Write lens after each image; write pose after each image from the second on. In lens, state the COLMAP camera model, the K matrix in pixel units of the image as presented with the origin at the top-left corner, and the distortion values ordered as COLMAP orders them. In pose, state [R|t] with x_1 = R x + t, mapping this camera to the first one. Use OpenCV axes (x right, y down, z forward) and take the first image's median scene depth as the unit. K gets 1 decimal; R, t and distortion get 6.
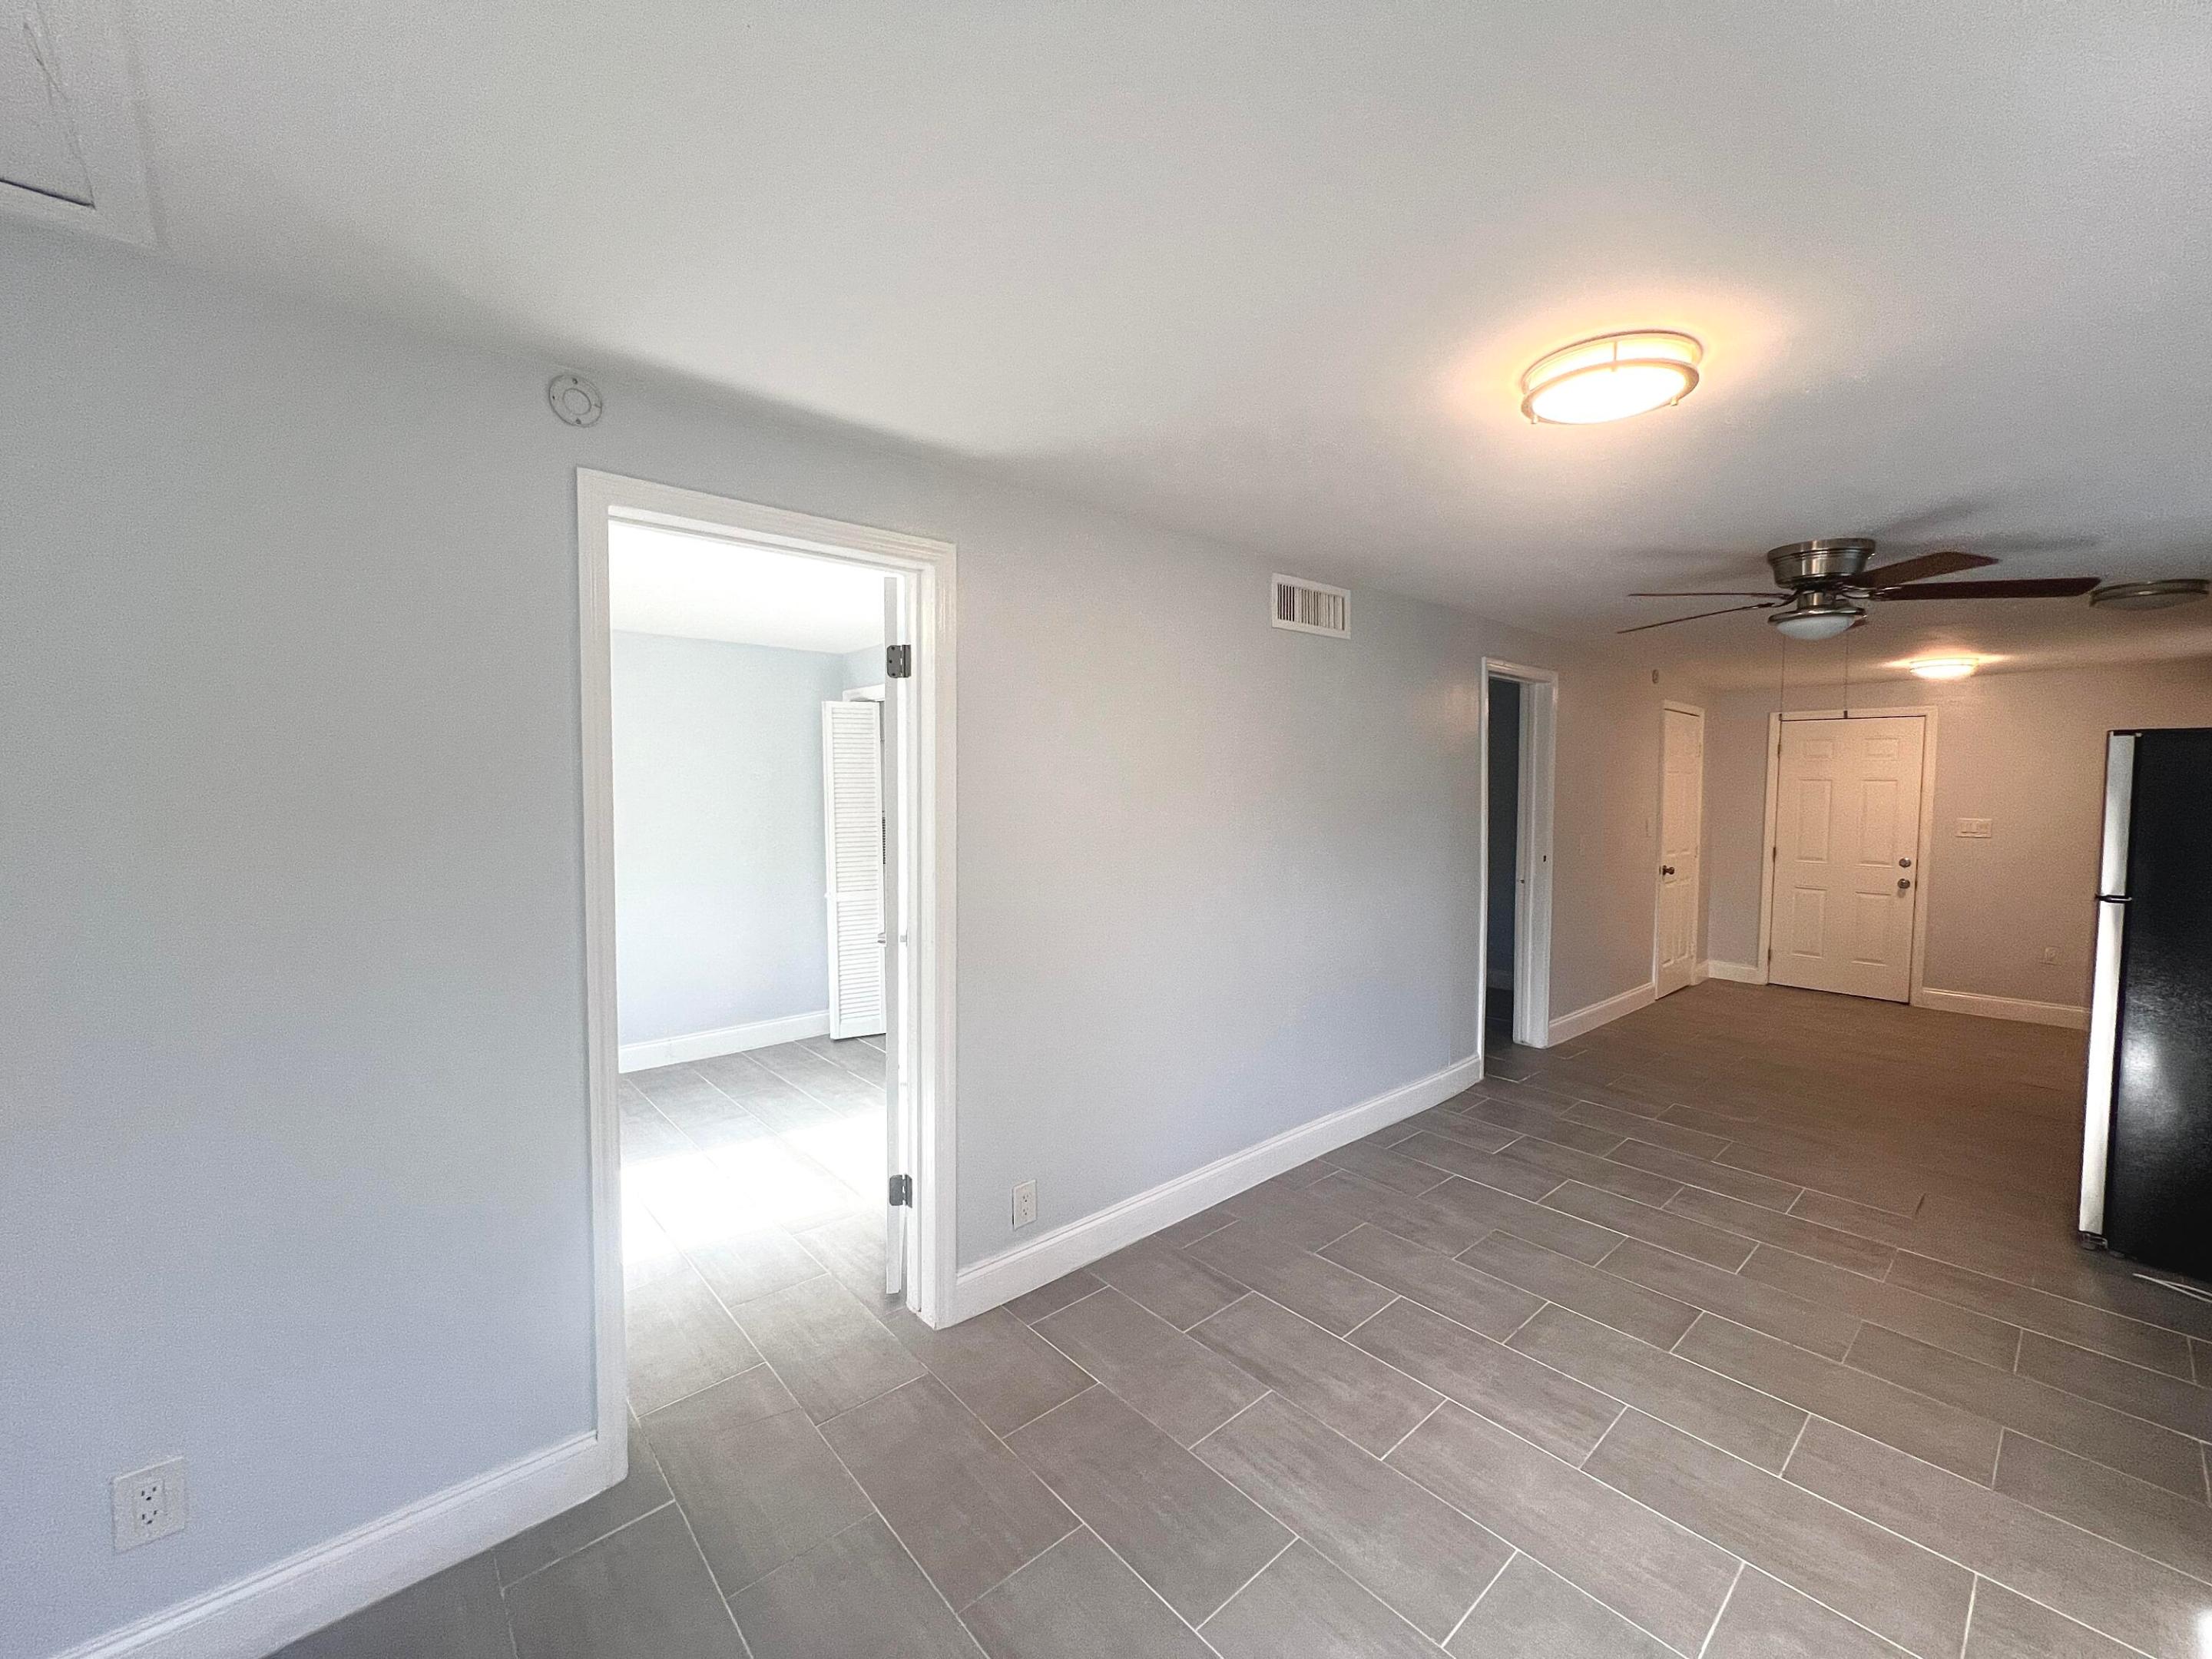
lens RADIAL K [[888.0, 0, 1115.6], [0, 888.0, 825.1], [0, 0, 1]] dist [-0.002134, 0.000660]
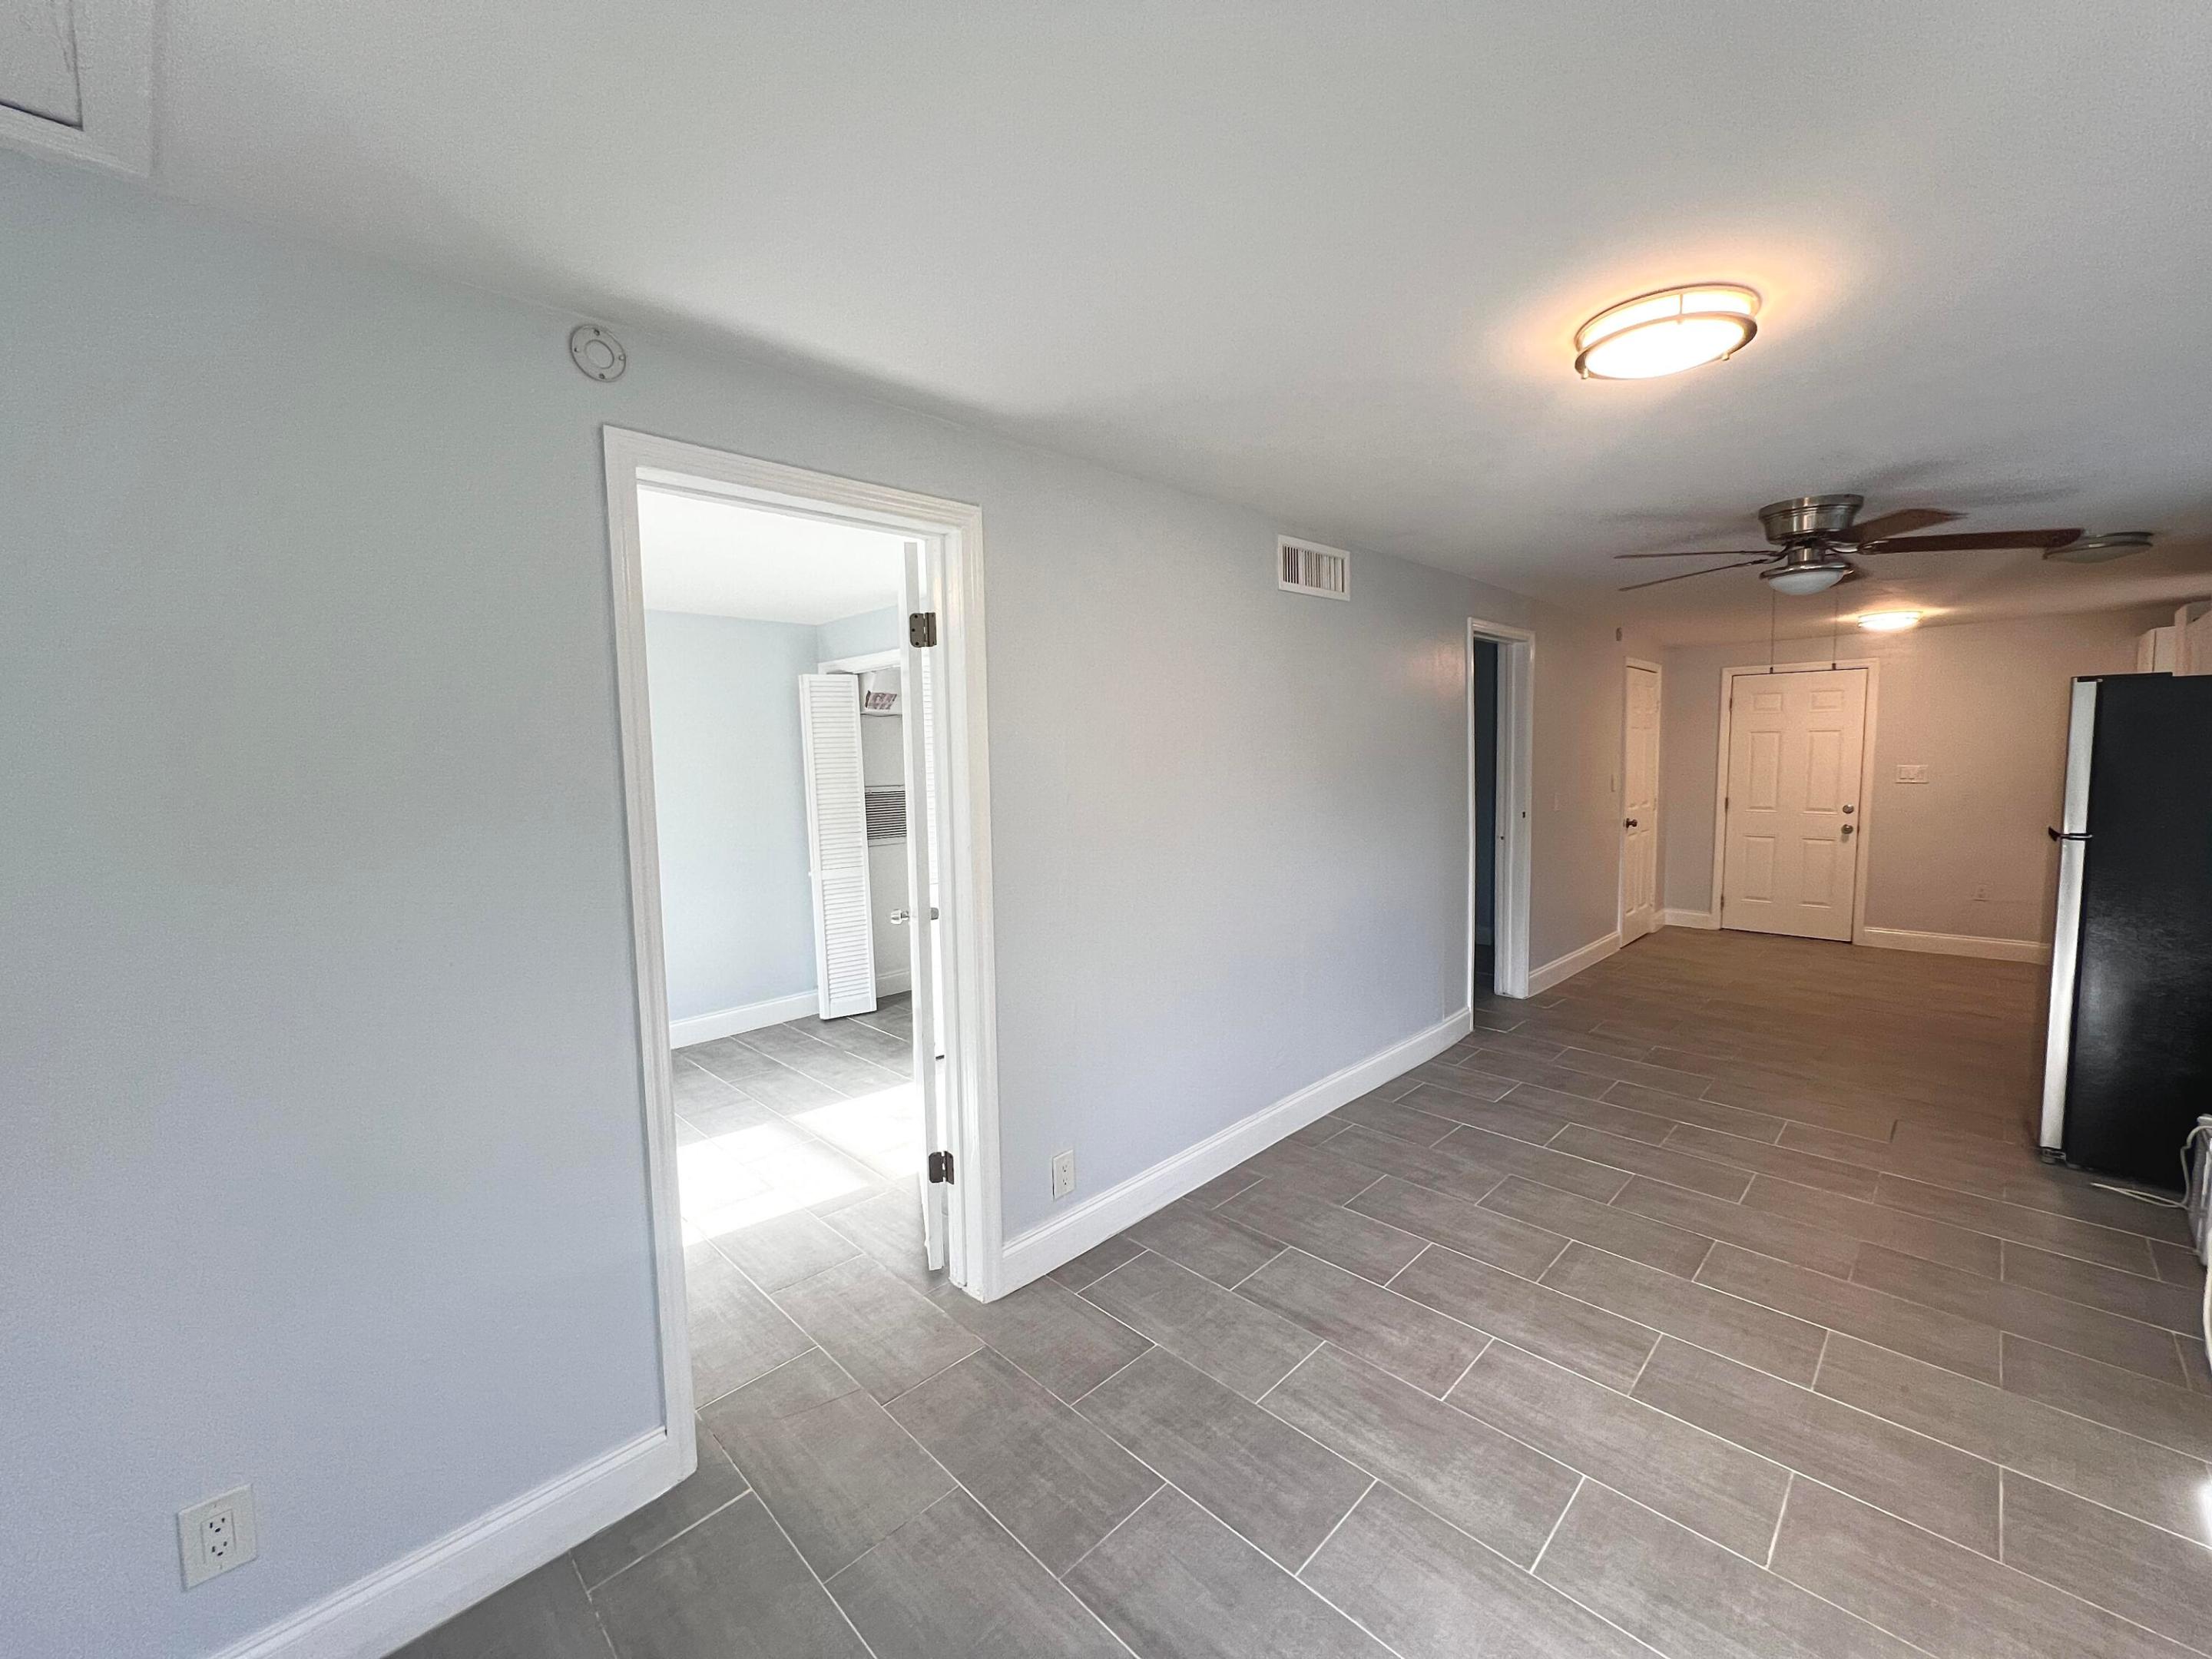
lens RADIAL K [[888.0, 0, 1115.6], [0, 888.0, 824.9], [0, 0, 1]] dist [-0.002134, 0.000660]
pose [[0.997793, -0.029868, 0.059298, -0.079271], [0.027806, 0.998989, 0.035312, -0.000130], [-0.060293, -0.033585, 0.997616, 0.010527]]
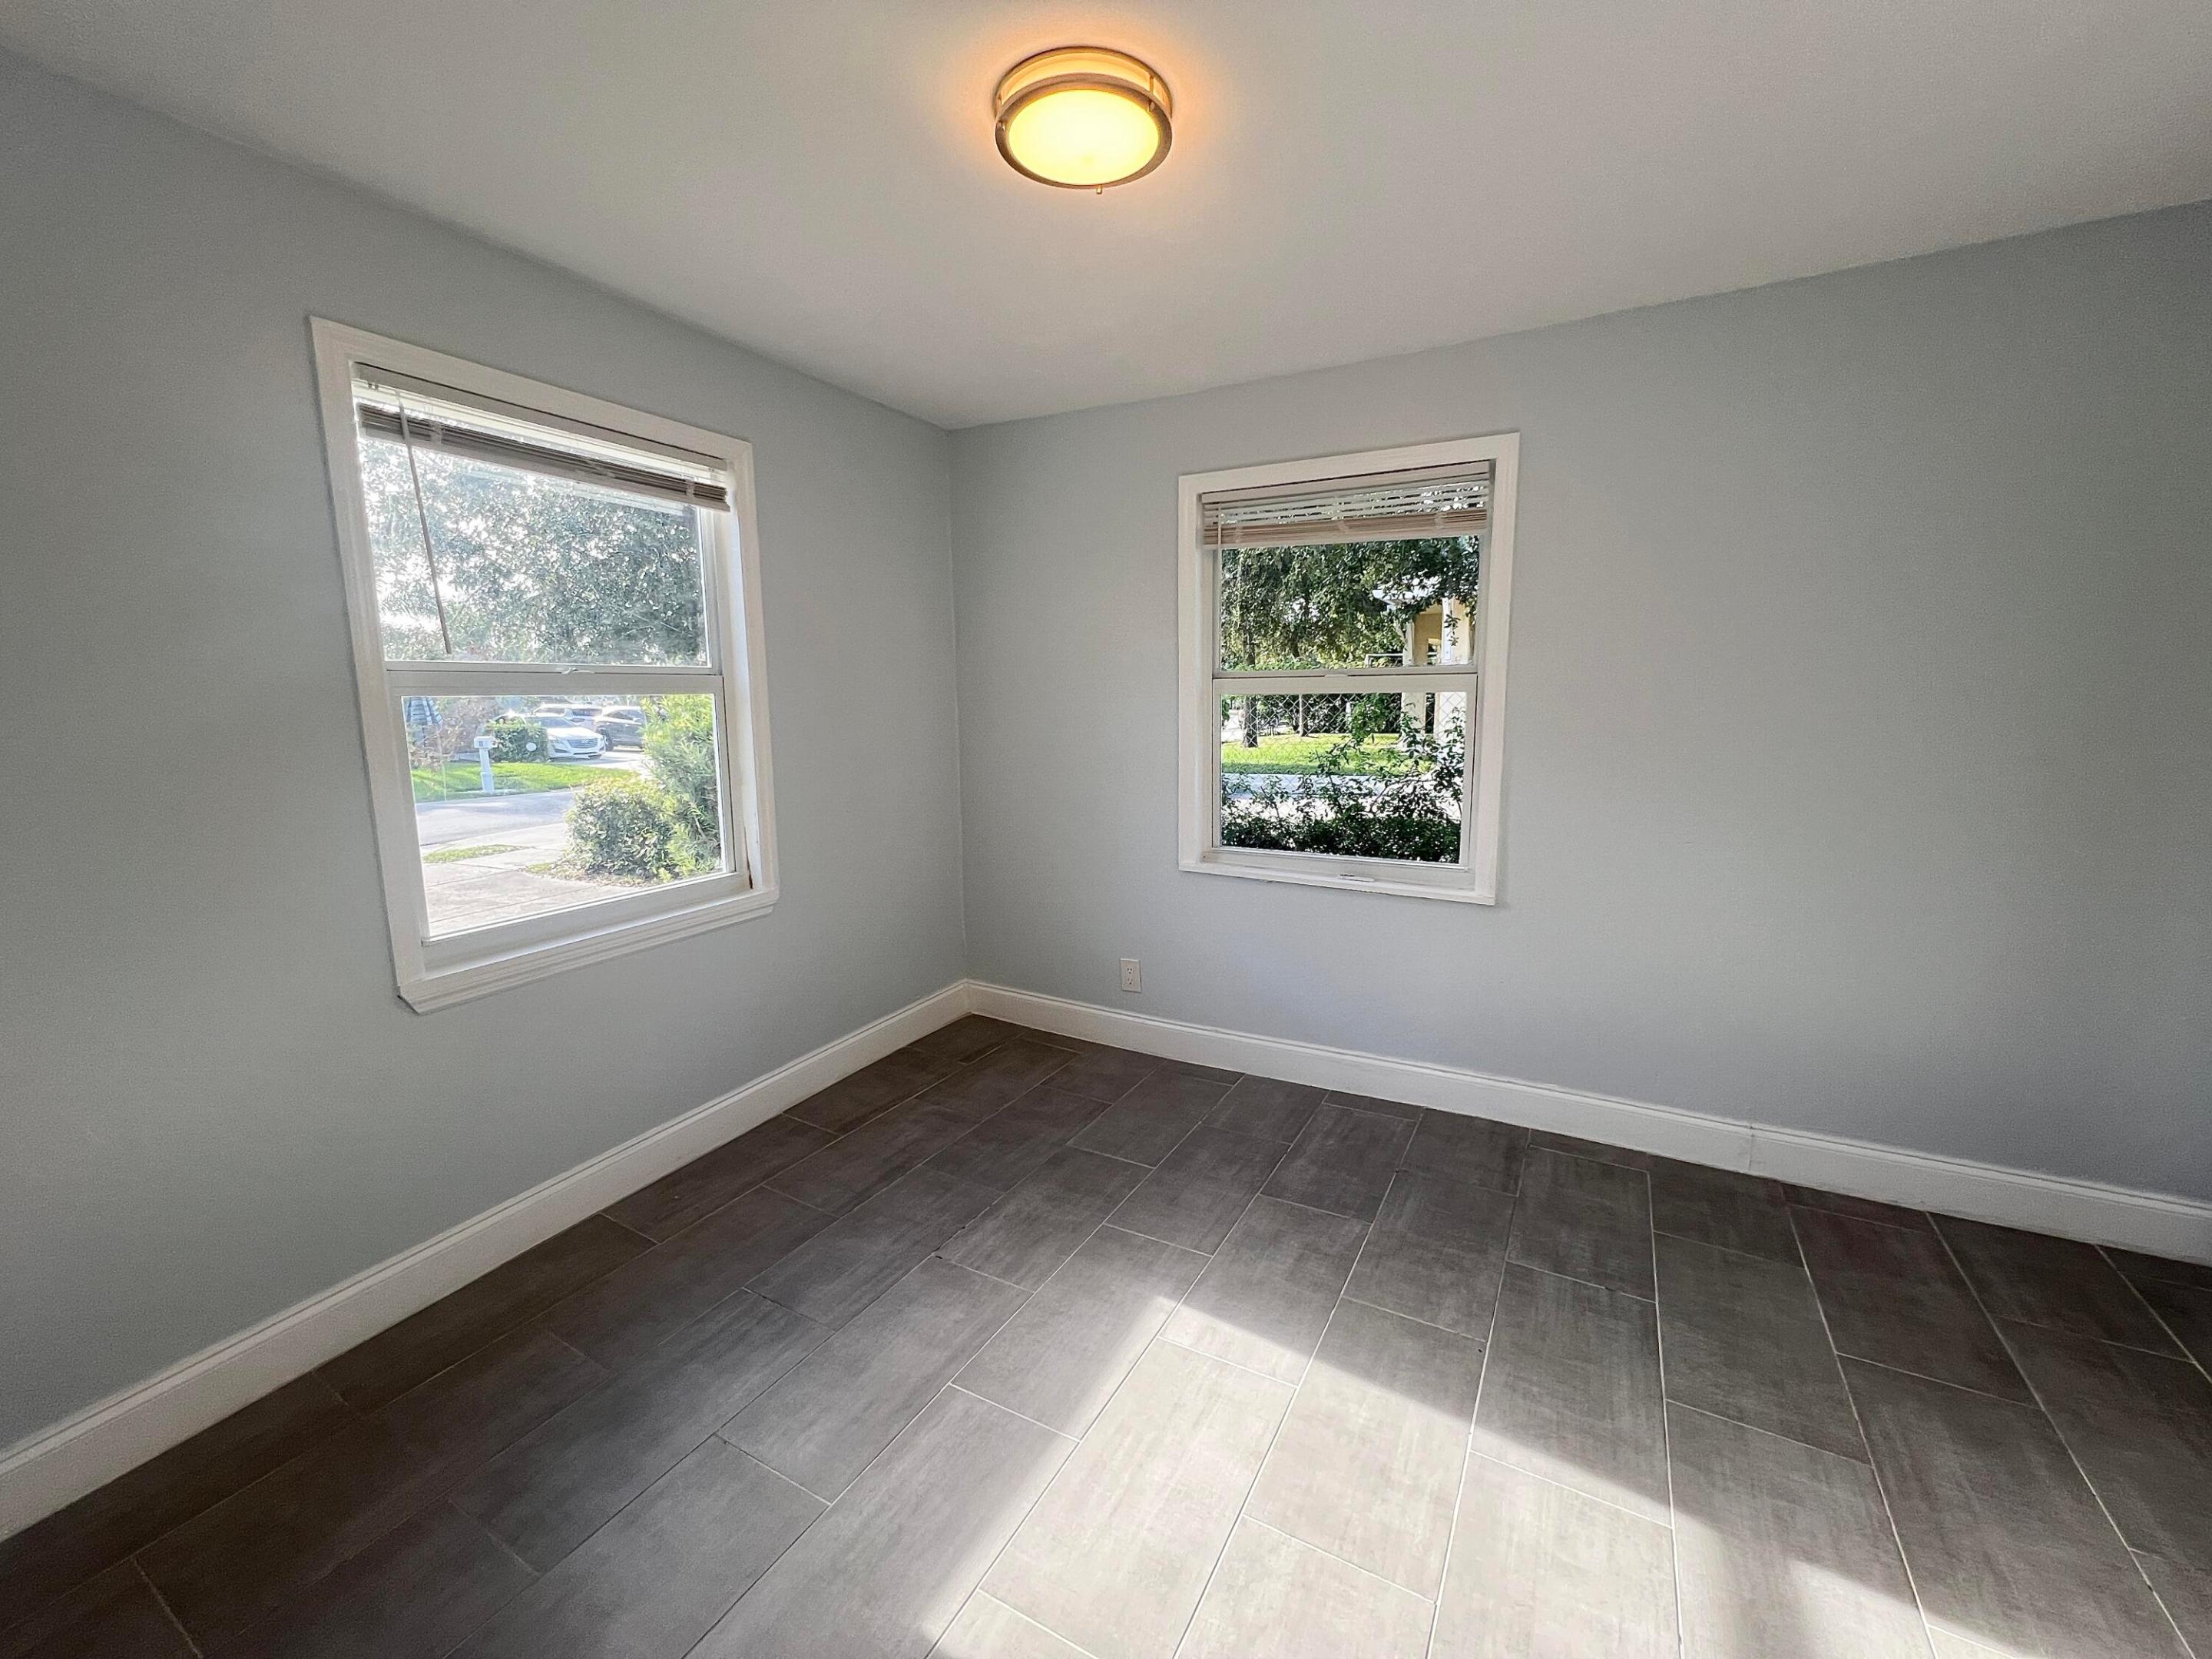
lens RADIAL K [[888.0, 0, 1101.0], [0, 888.0, 822.5], [0, 0, 1]] dist [-0.002134, 0.000660]
pose [[0.318882, 0.126100, -0.939368, -0.262091], [-0.023646, 0.991860, 0.125120, 0.022579], [0.947499, -0.017686, 0.319268, 0.765338]]
